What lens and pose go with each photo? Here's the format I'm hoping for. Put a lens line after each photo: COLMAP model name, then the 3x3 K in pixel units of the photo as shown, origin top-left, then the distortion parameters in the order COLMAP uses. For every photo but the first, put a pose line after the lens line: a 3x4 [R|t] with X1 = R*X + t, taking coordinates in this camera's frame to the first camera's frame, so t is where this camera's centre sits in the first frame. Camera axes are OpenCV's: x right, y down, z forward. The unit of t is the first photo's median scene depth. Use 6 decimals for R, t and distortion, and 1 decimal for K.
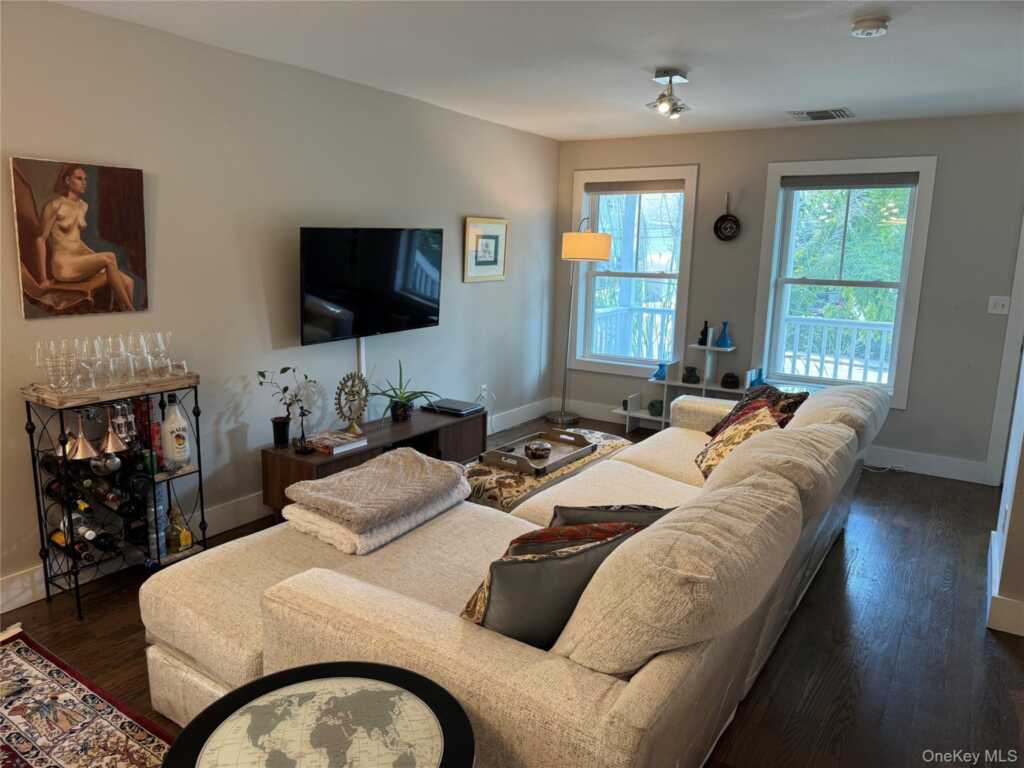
lens RADIAL K [[714.5, 0, 512.1], [0, 714.5, 386.8], [0, 0, 1]] dist [0.132598, -0.220647]
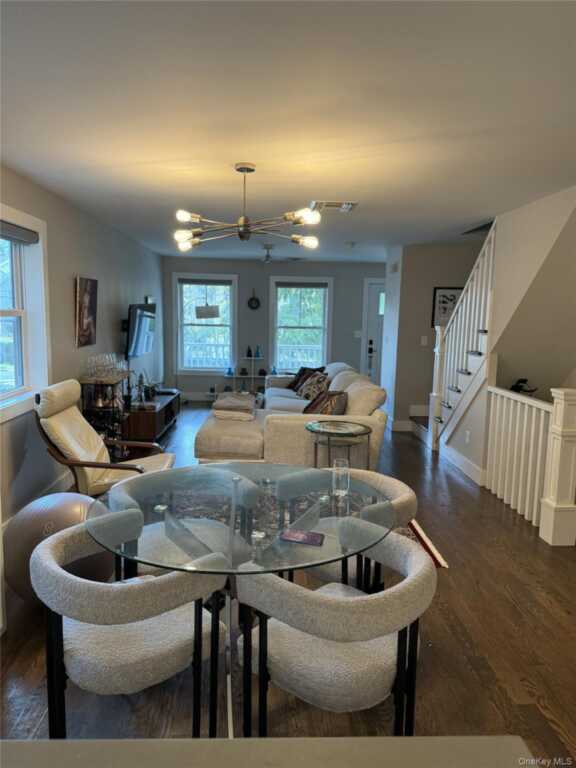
lens RADIAL K [[535.9, 0, 288.0], [0, 535.9, 384.0], [0, 0, 1]] dist [0.132598, -0.220647]
pose [[0.808618, -0.079583, 0.582927, -0.593387], [0.107178, 0.994155, -0.012949, 0.056414], [-0.578490, 0.072948, 0.812421, -0.369769]]
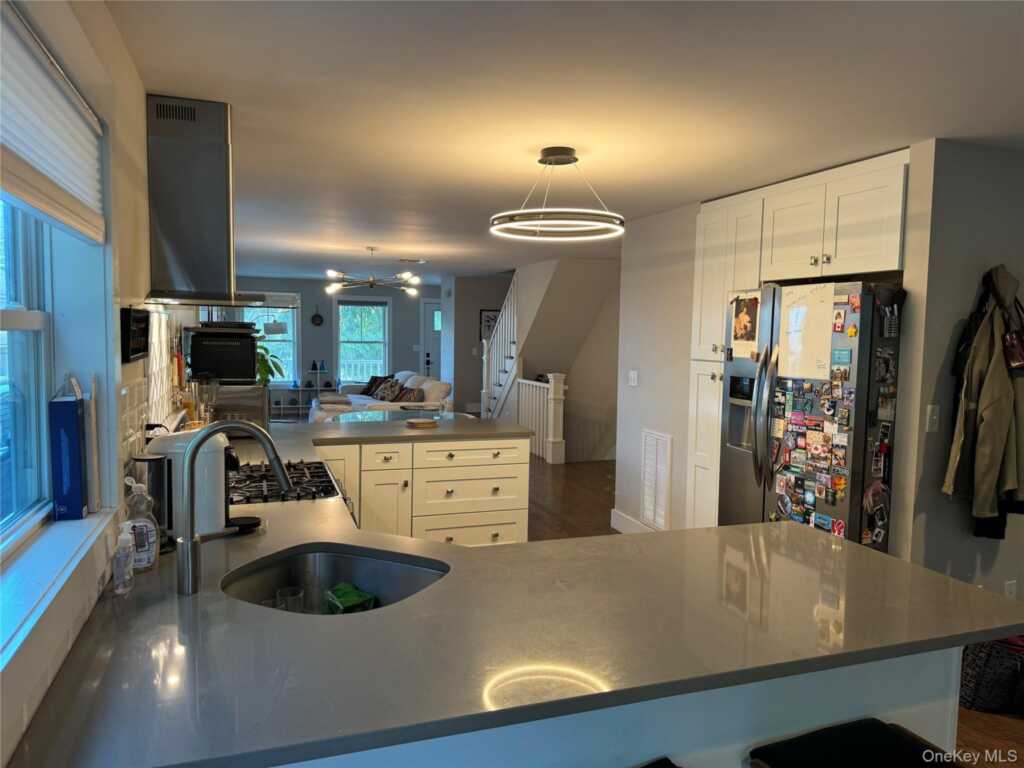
lens RADIAL K [[714.5, 0, 512.1], [0, 714.5, 386.8], [0, 0, 1]] dist [0.132598, -0.220647]
pose [[0.594509, -0.073786, 0.800696, -1.216026], [0.149263, 0.988601, -0.019725, 0.134229], [-0.790114, 0.131241, 0.598746, -0.866252]]
